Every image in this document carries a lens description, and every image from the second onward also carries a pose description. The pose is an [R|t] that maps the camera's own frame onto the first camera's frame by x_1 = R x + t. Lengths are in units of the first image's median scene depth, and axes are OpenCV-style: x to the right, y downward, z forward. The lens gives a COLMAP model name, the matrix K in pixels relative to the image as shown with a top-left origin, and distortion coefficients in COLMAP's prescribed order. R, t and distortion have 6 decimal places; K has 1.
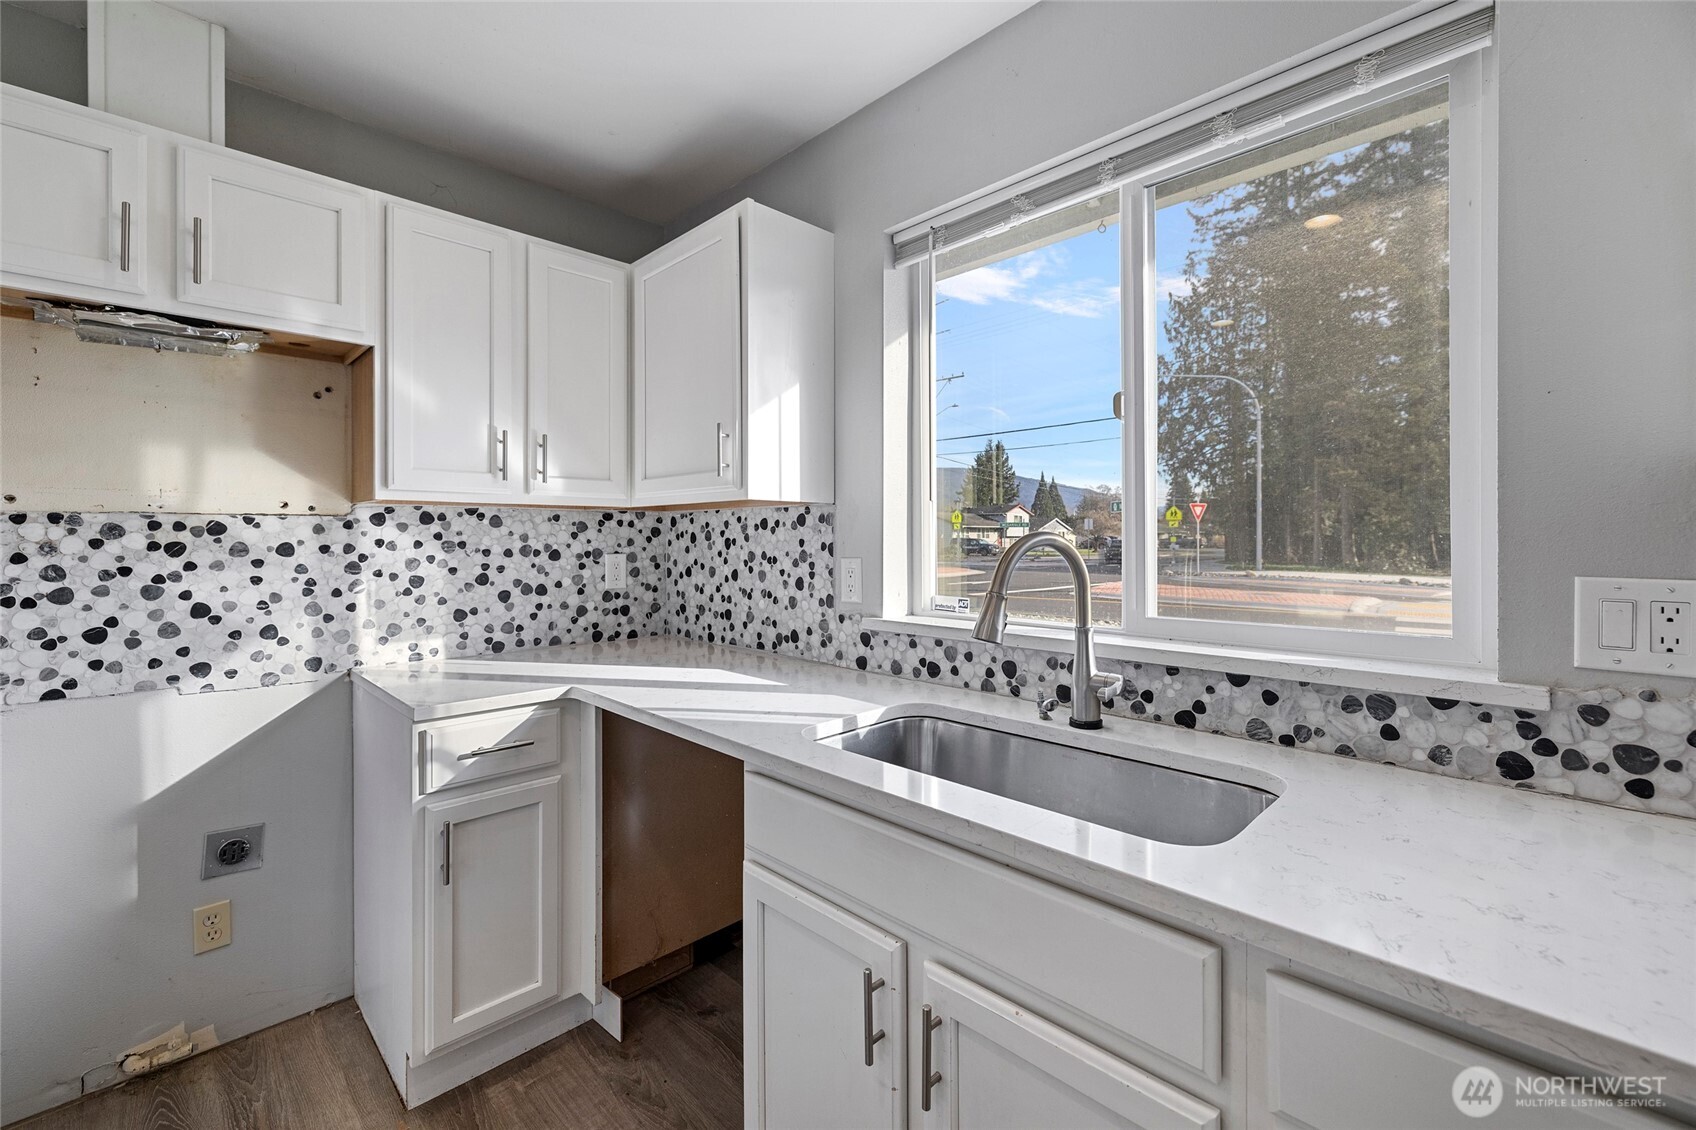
lens RADIAL K [[717.2, 0, 840.1], [0, 717.2, 540.5], [0, 0, 1]] dist [0.000473, 0.000165]
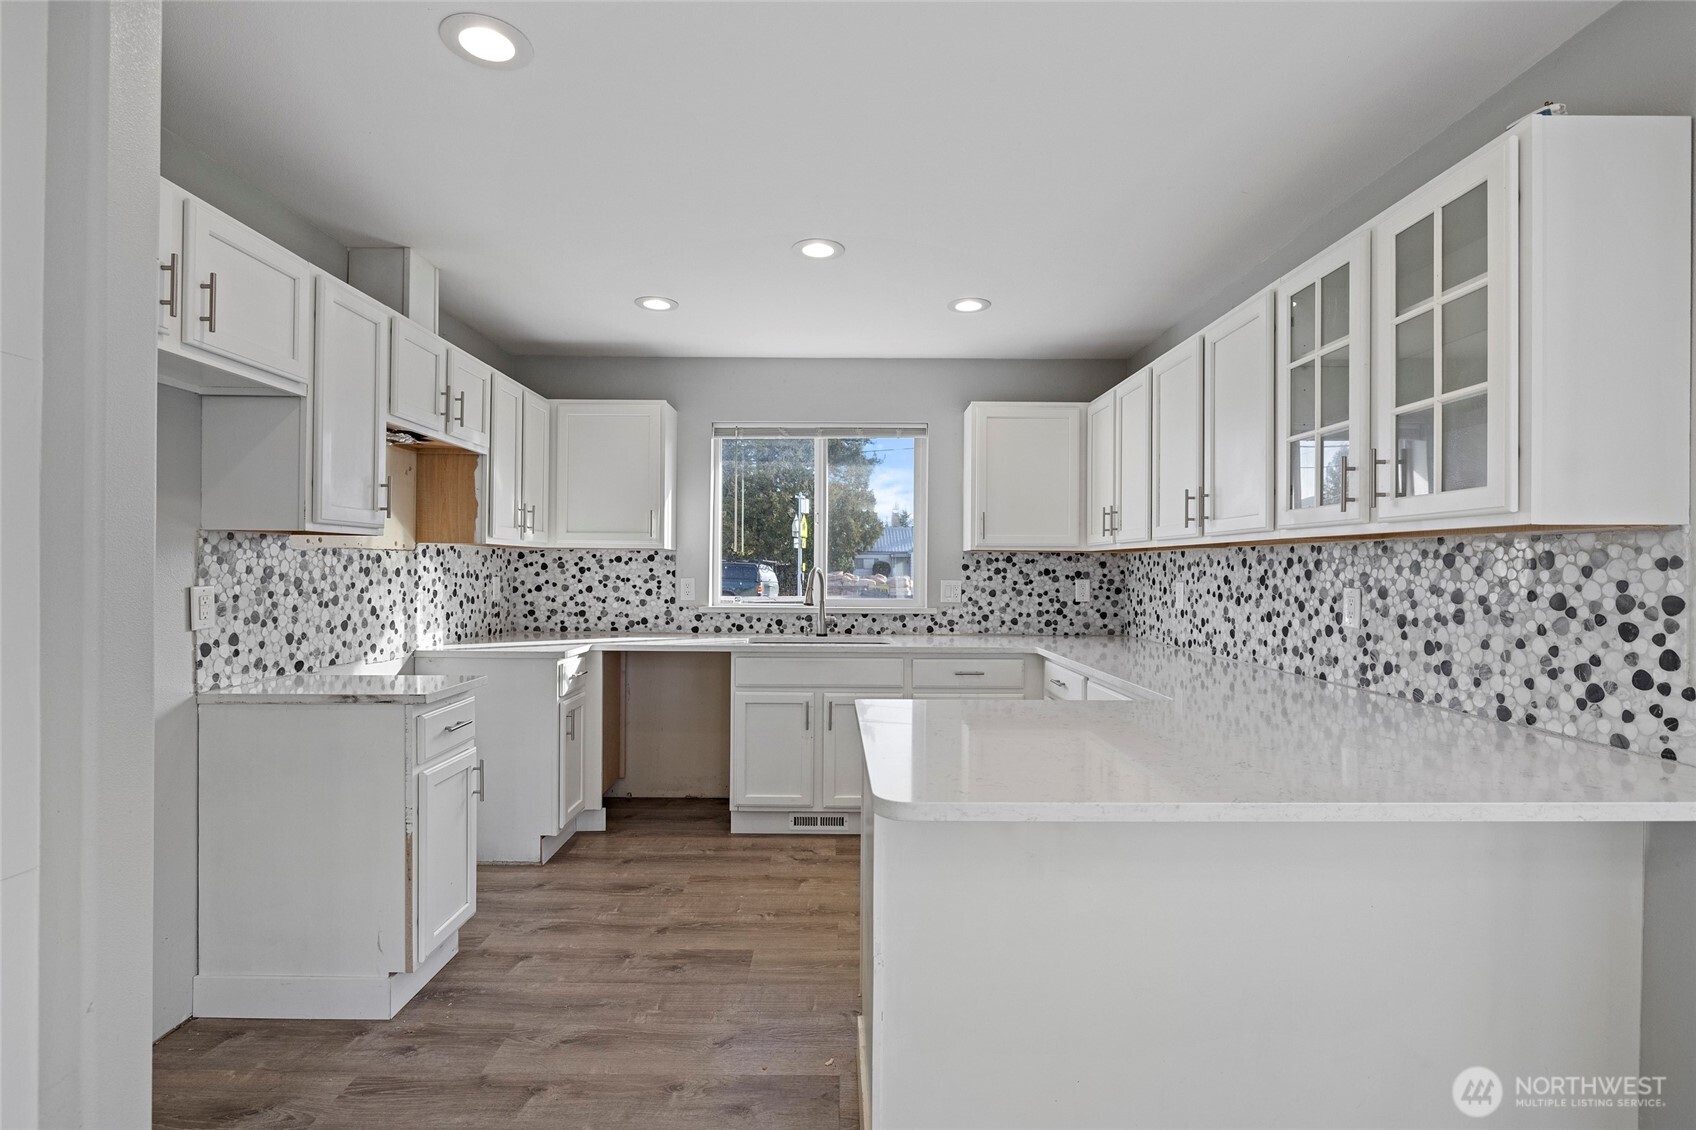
lens RADIAL K [[794.4, 0, 843.1], [0, 794.4, 572.5], [0, 0, 1]] dist [-0.002586, 0.000709]
pose [[0.696790, 0.004452, 0.717261, -1.209317], [-0.007483, 0.999971, 0.001062, 0.003454], [-0.717236, -0.006107, 0.696803, -0.809396]]
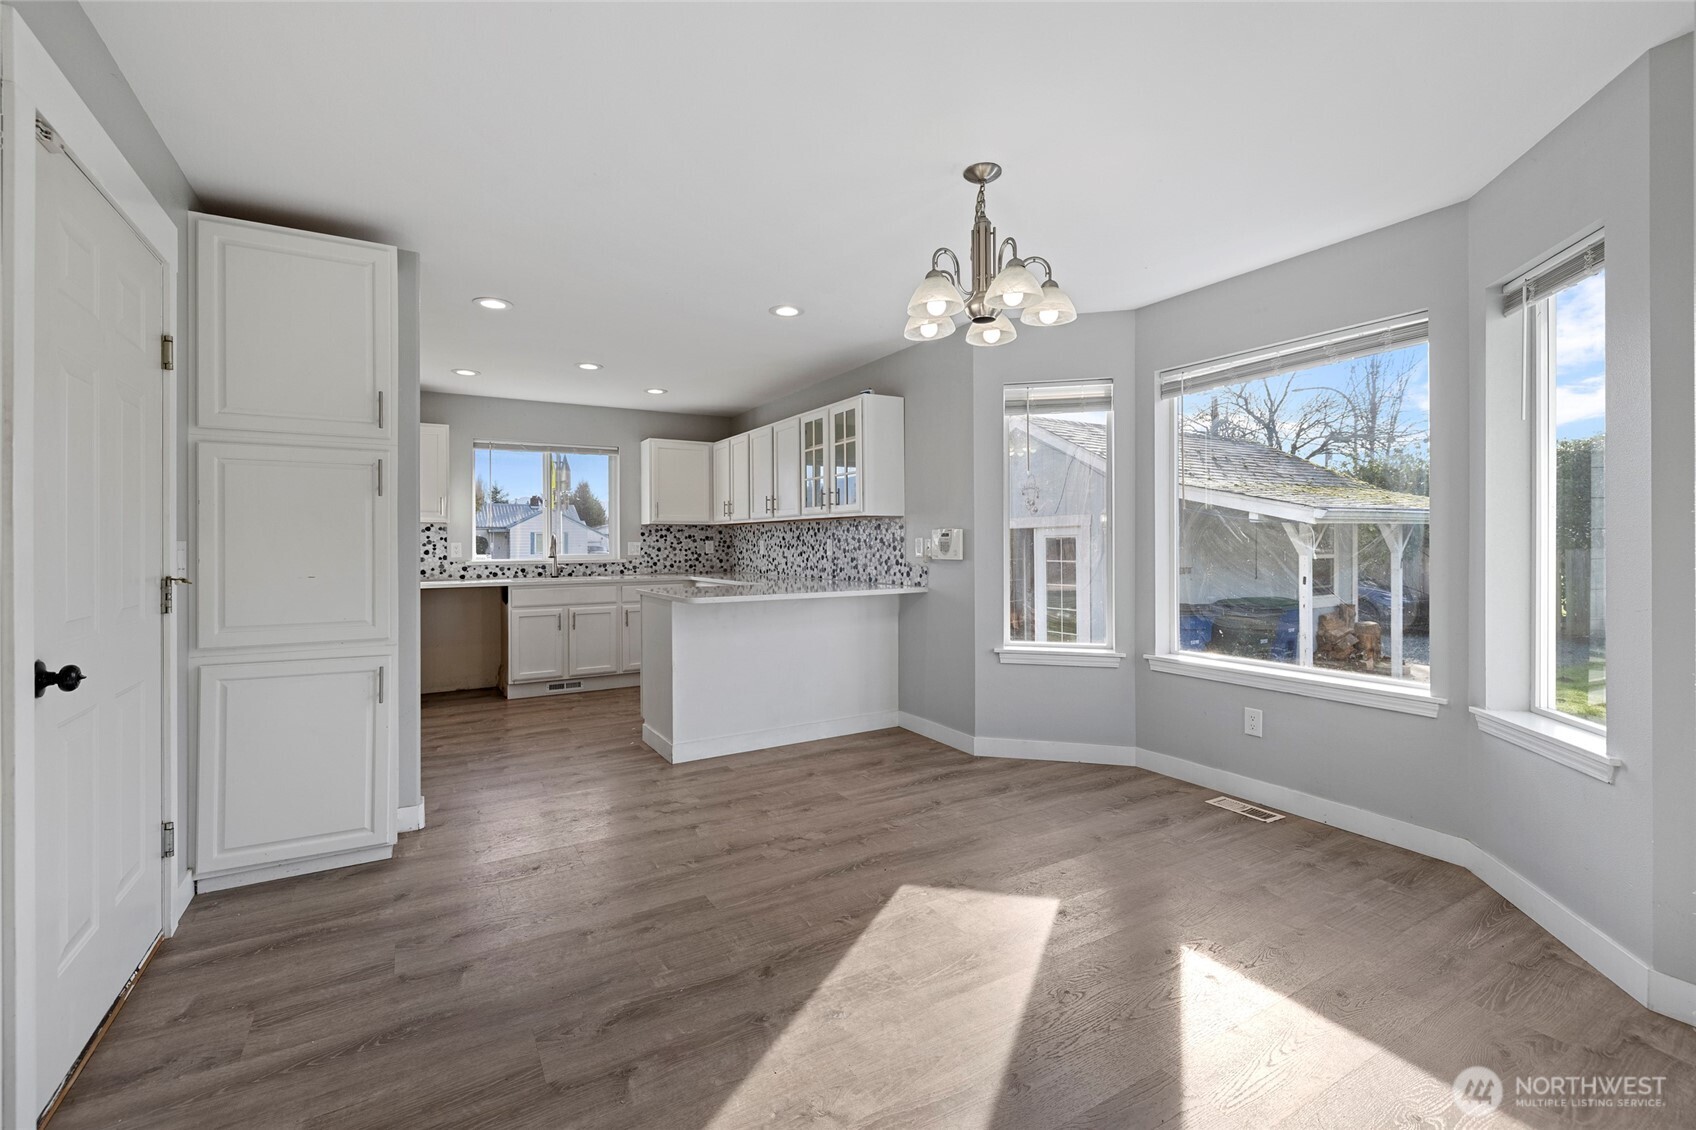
lens RADIAL K [[730.6, 0, 840.7], [0, 730.6, 544.1], [0, 0, 1]] dist [0.000585, 0.000061]
pose [[0.239973, 0.000697, 0.970779, -2.419043], [0.006619, 0.999975, -0.002354, 0.047002], [-0.970757, 0.006991, 0.239963, -1.209825]]
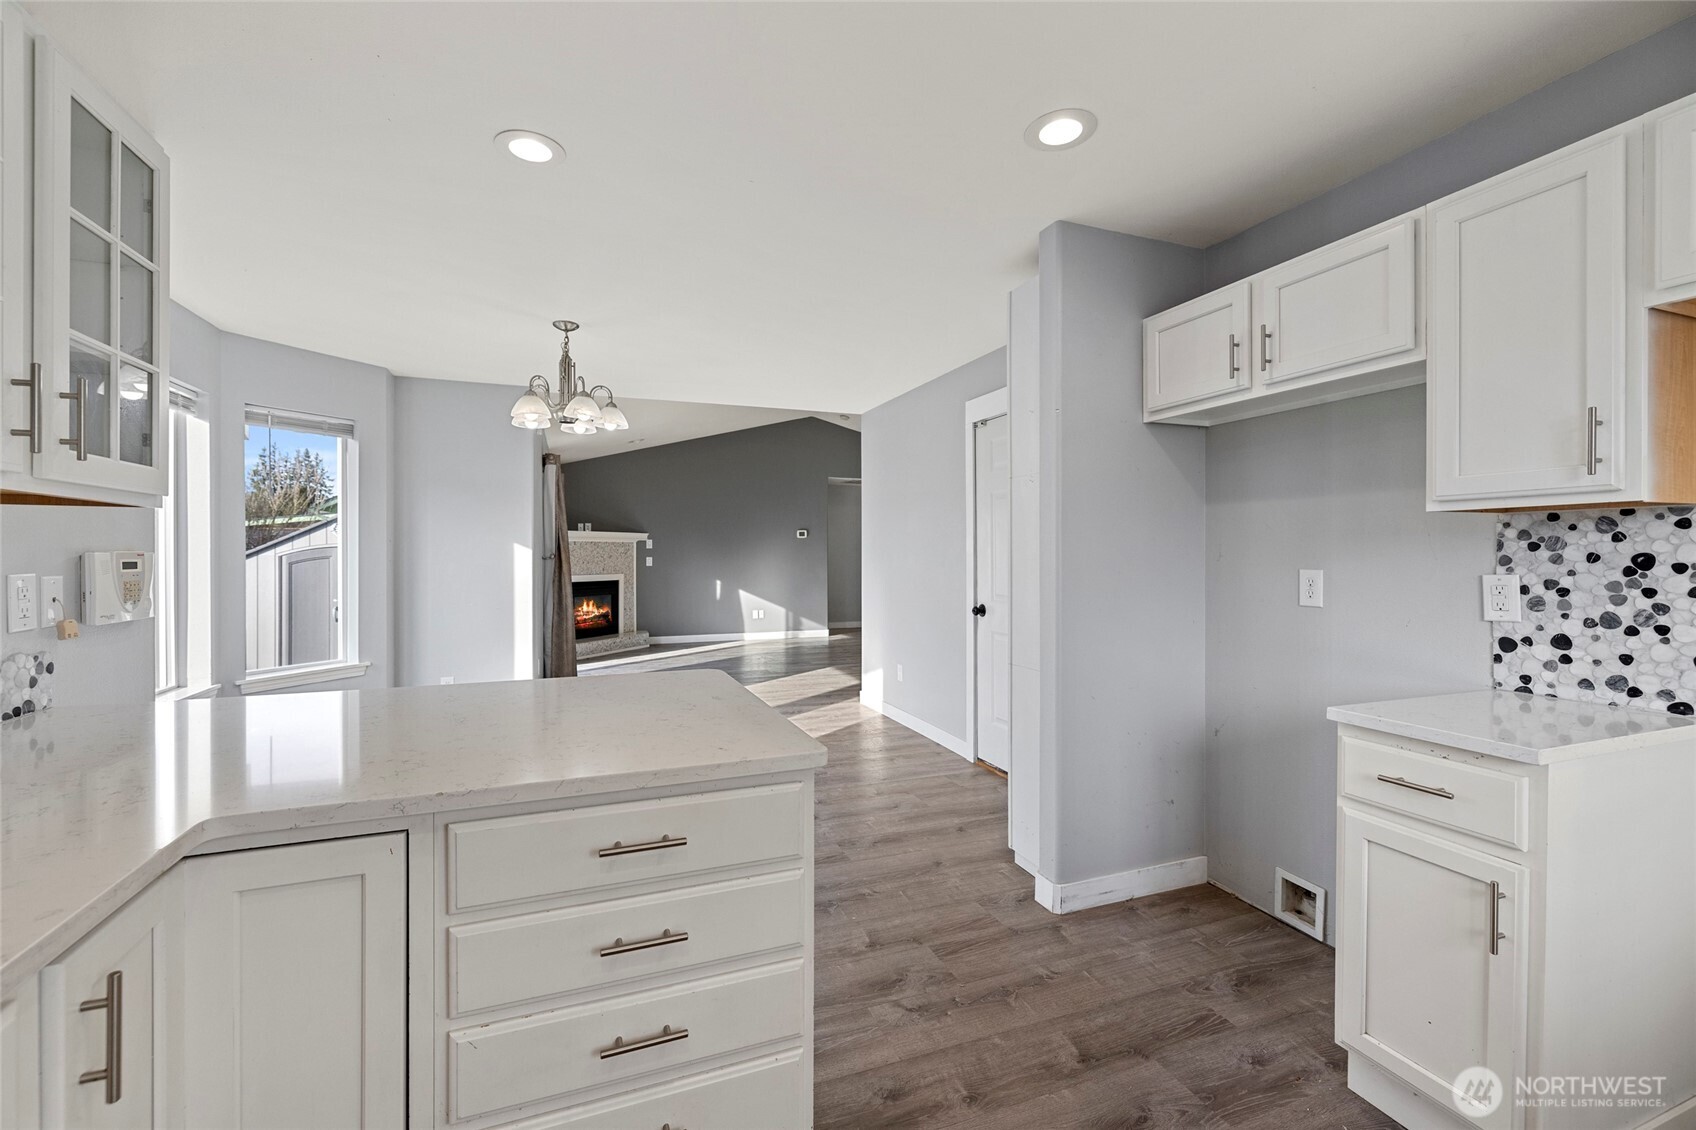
lens RADIAL K [[709.4, 0, 841.1], [0, 709.4, 556.7], [0, 0, 1]] dist [0.000656, 0.000135]
pose [[-0.401475, 0.008007, -0.915835, 0.118415], [-0.000108, 0.999961, 0.008790, -0.000863], [0.915870, 0.003628, -0.401458, 0.172449]]
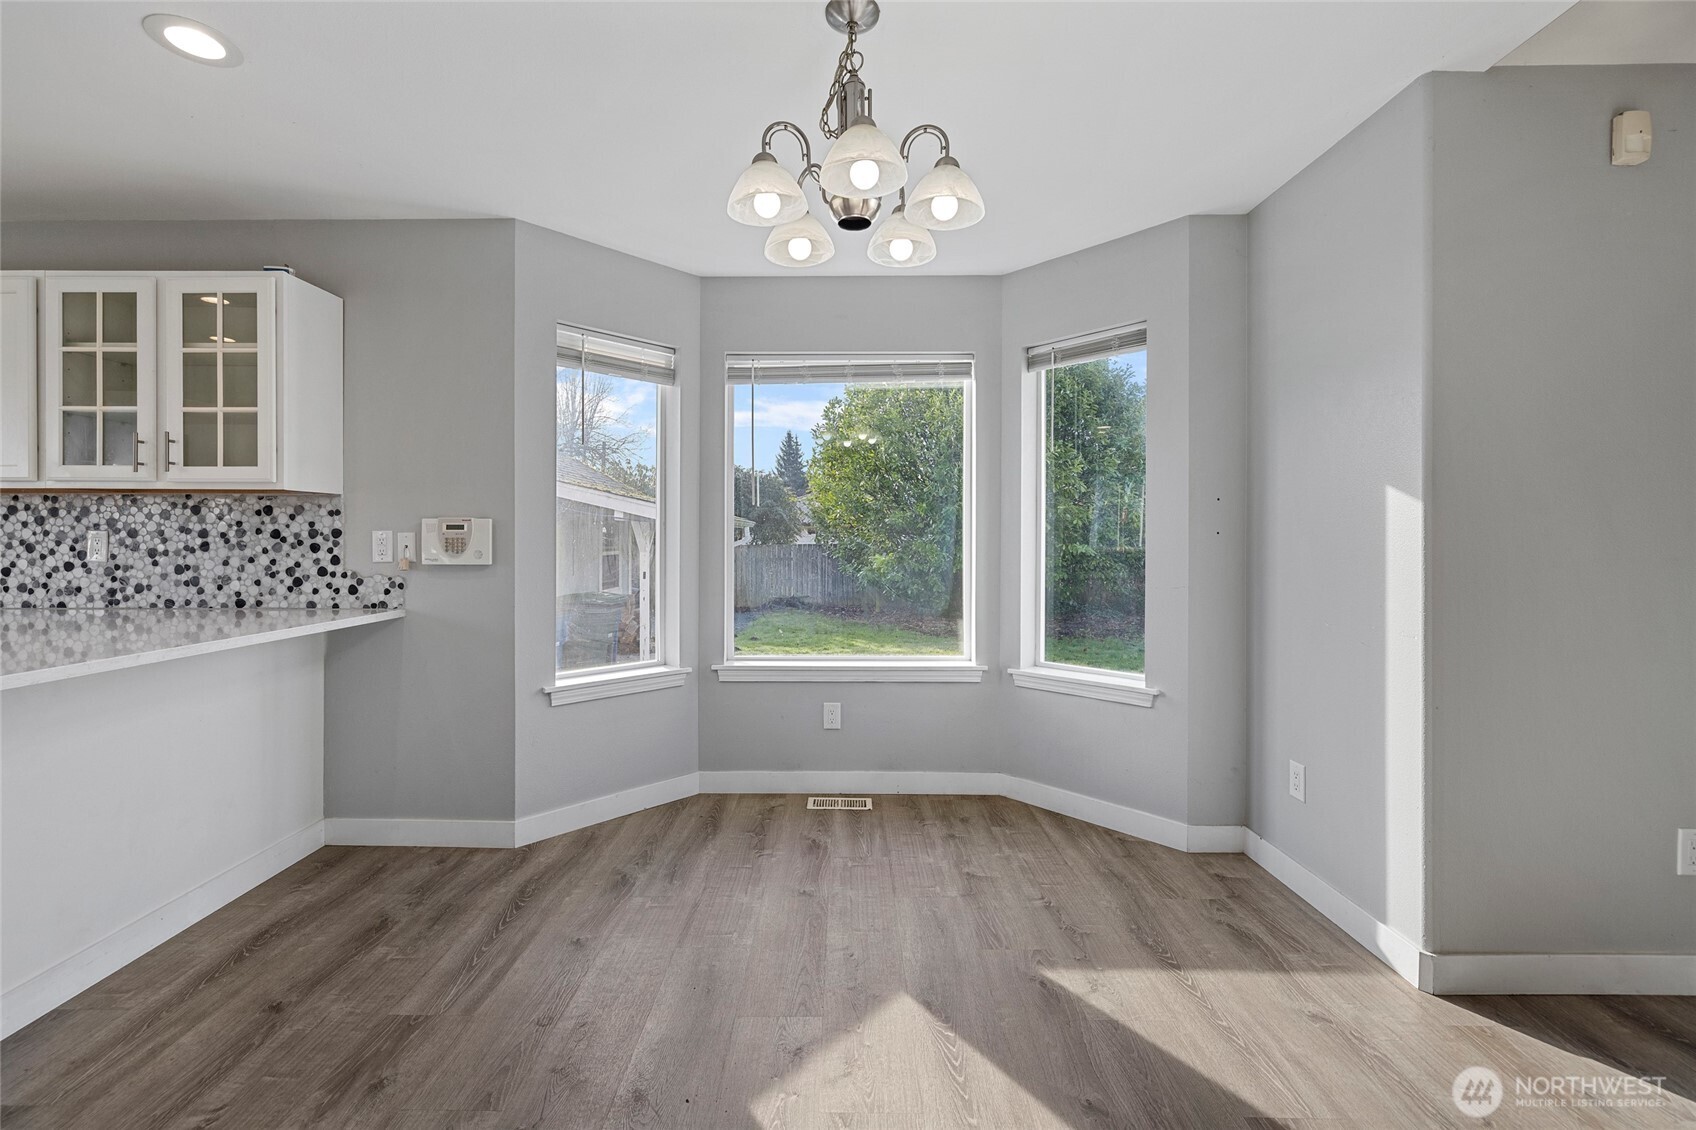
lens RADIAL K [[712.9, 0, 835.8], [0, 712.9, 538.8], [0, 0, 1]] dist [-0.002063, -0.000230]
pose [[-0.709388, 0.002054, 0.704816, -1.771340], [0.002677, 0.999996, -0.000220, 0.041992], [-0.704814, 0.001730, -0.709390, -0.559972]]
